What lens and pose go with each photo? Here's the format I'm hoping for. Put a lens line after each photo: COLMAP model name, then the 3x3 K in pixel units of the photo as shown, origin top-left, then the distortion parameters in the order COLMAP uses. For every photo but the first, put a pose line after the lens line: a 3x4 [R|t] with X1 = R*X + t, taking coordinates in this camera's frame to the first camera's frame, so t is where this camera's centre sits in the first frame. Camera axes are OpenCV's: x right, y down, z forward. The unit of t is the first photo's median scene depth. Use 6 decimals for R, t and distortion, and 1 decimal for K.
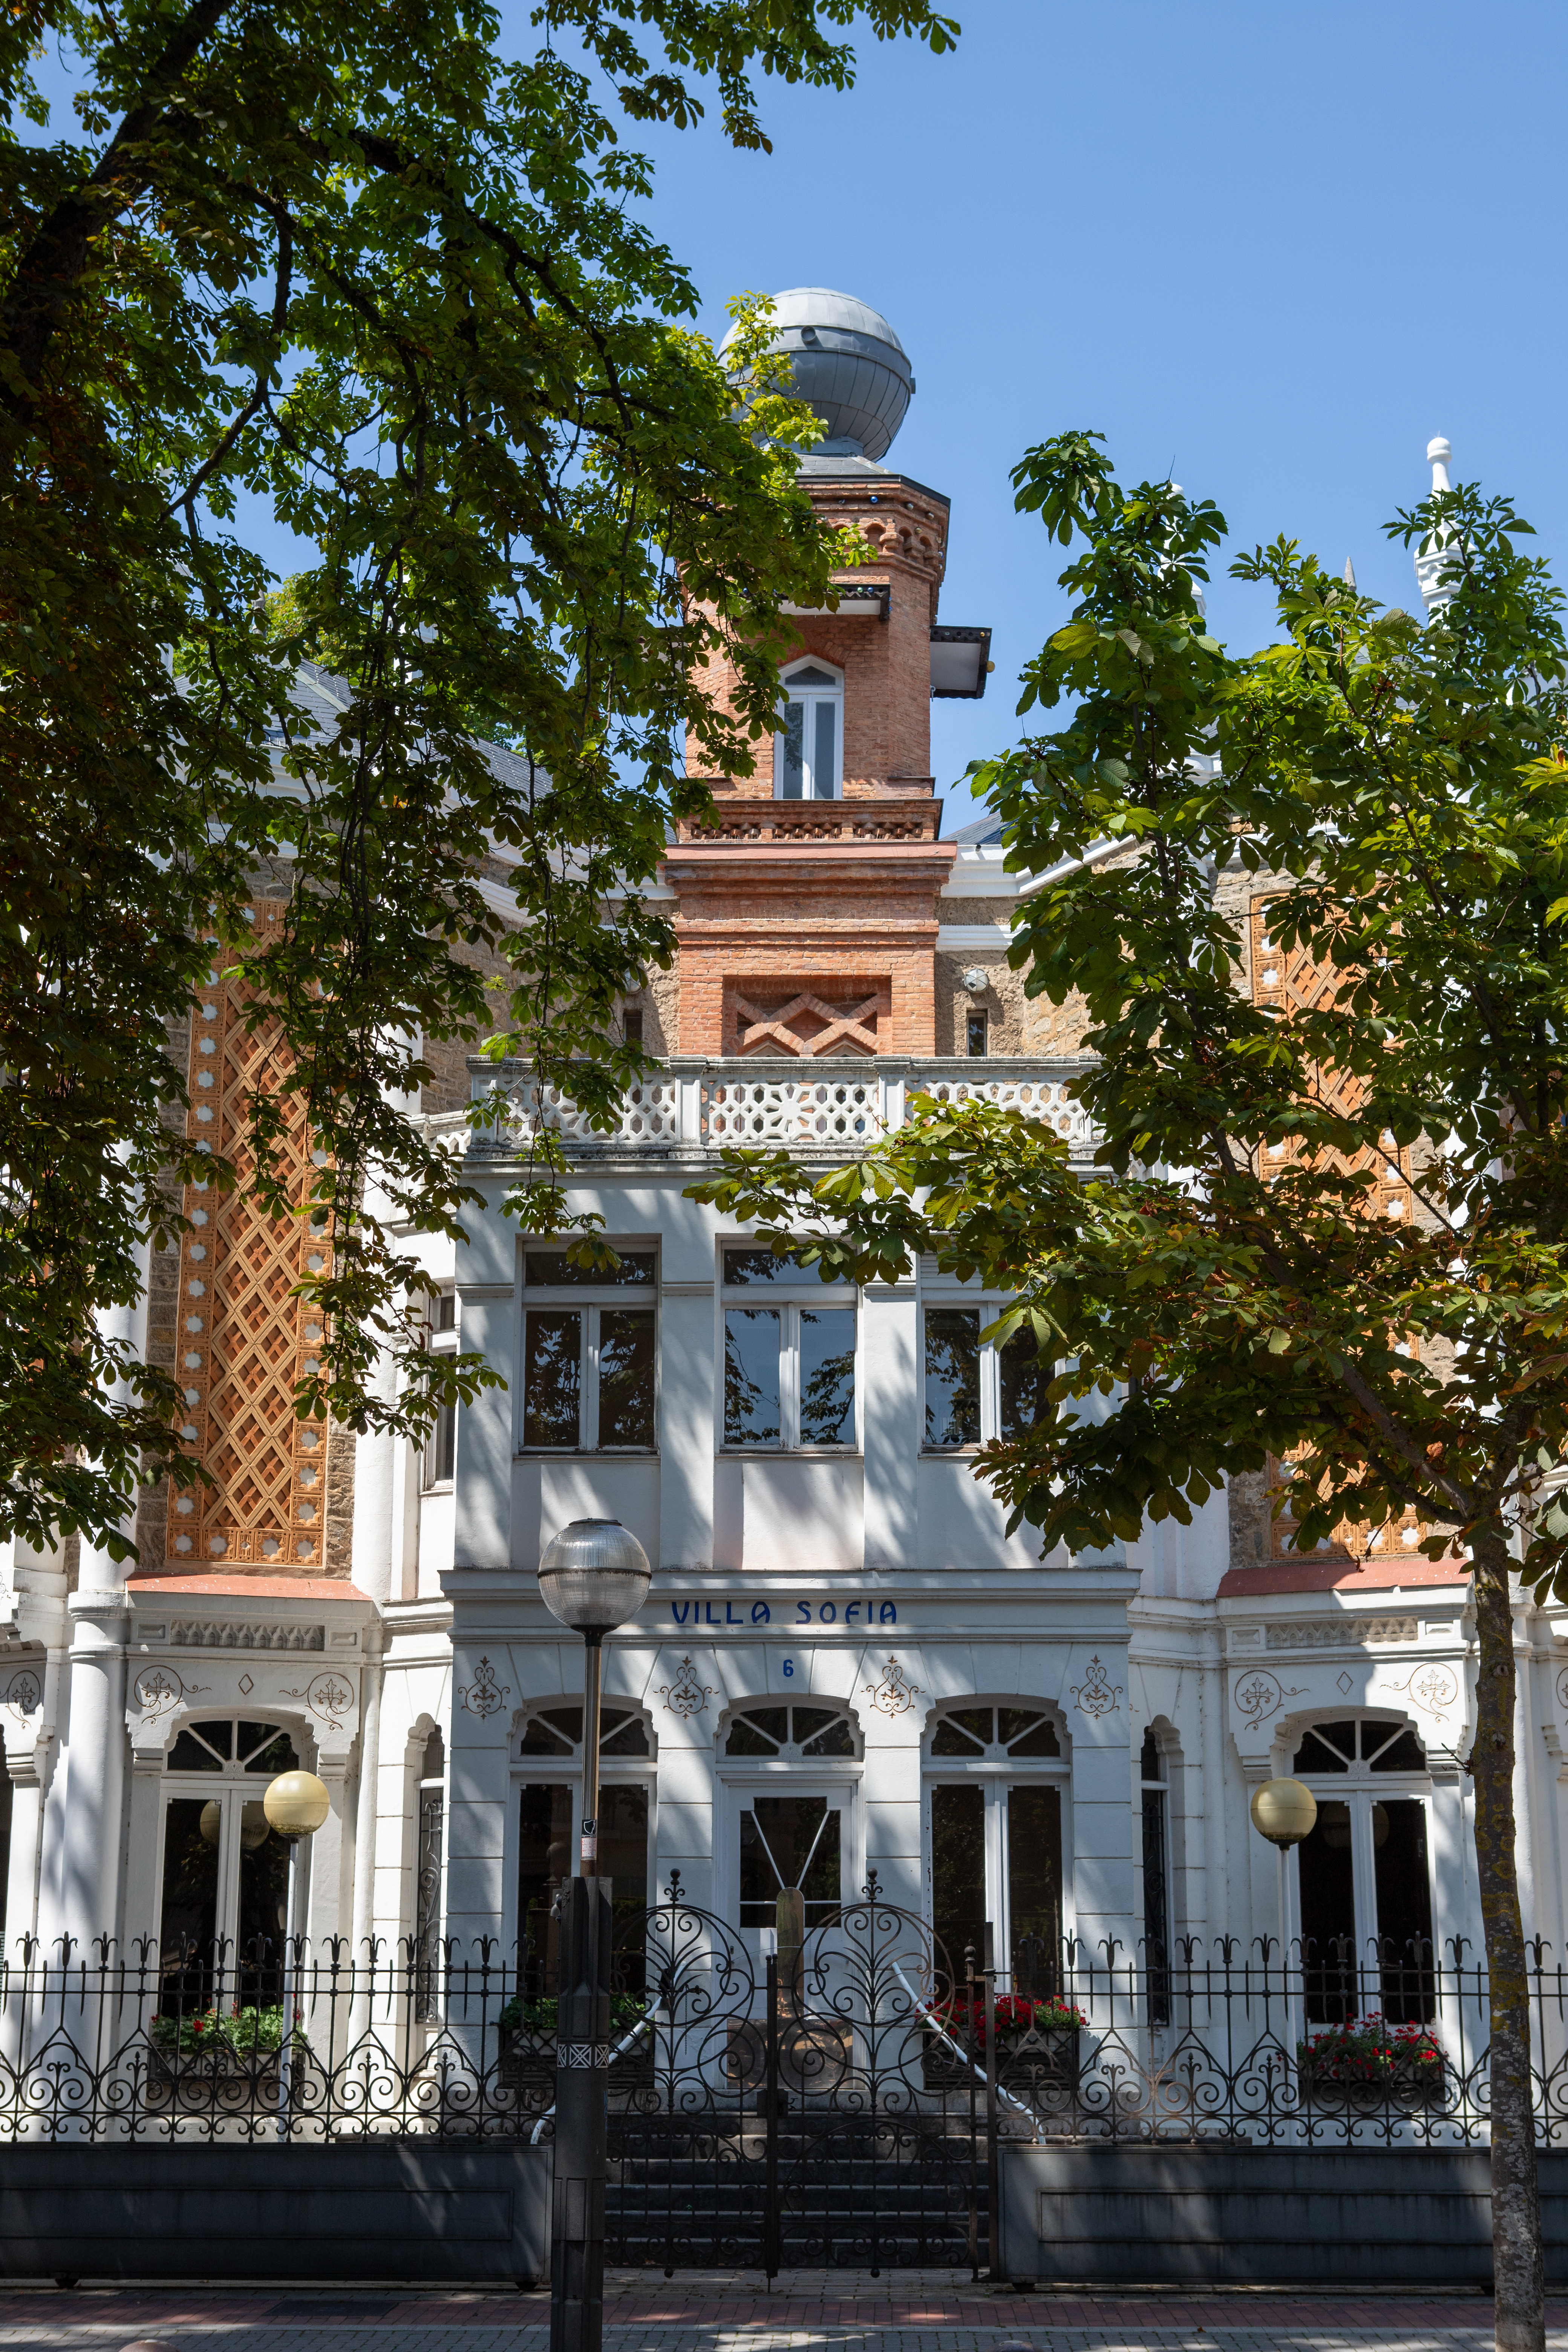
lens RADIAL K [[3259.0, 0, 801.3], [0, 3259.0, 1174.9], [0, 0, 1]] dist [0.185488, 0.000000]
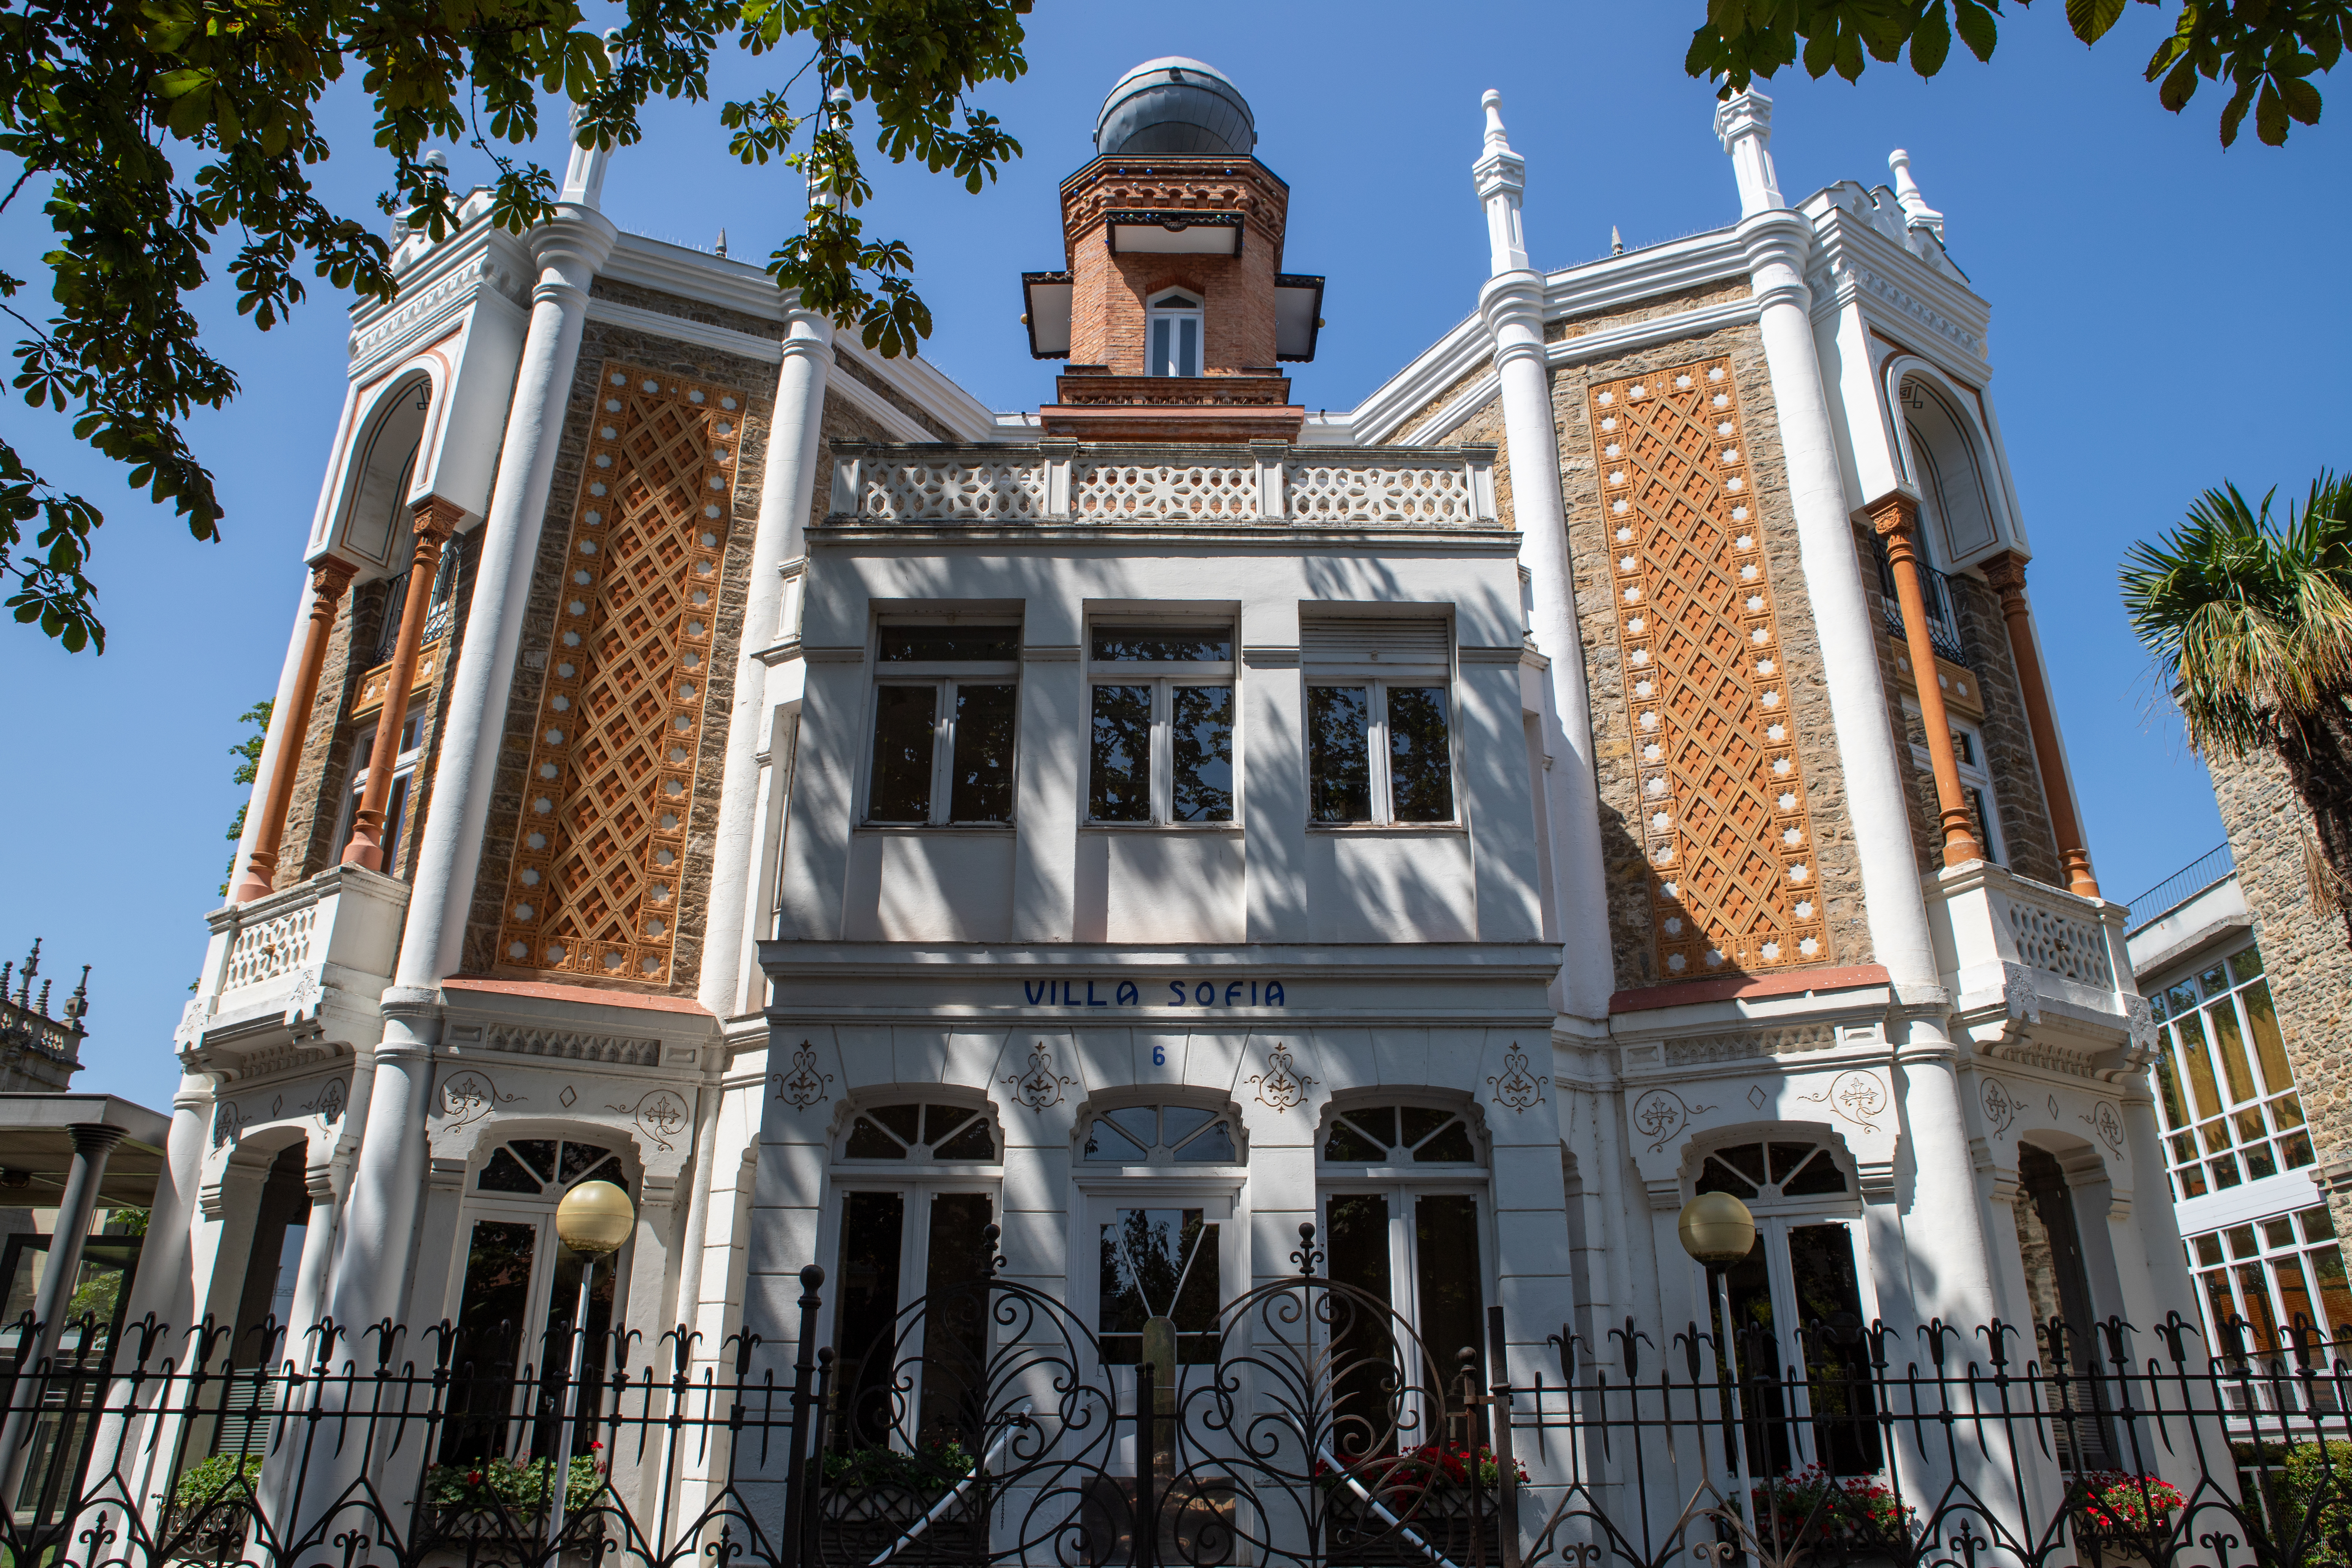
lens RADIAL K [[1603.5, 0, 1182.6], [0, 1603.5, 785.4], [0, 0, 1]] dist [-0.032421, 0.019369]
pose [[0.999655, 0.010957, 0.023885, -0.008159], [-0.006904, 0.986501, -0.163607, 0.142622], [-0.025355, 0.163386, 0.986236, 0.547405]]
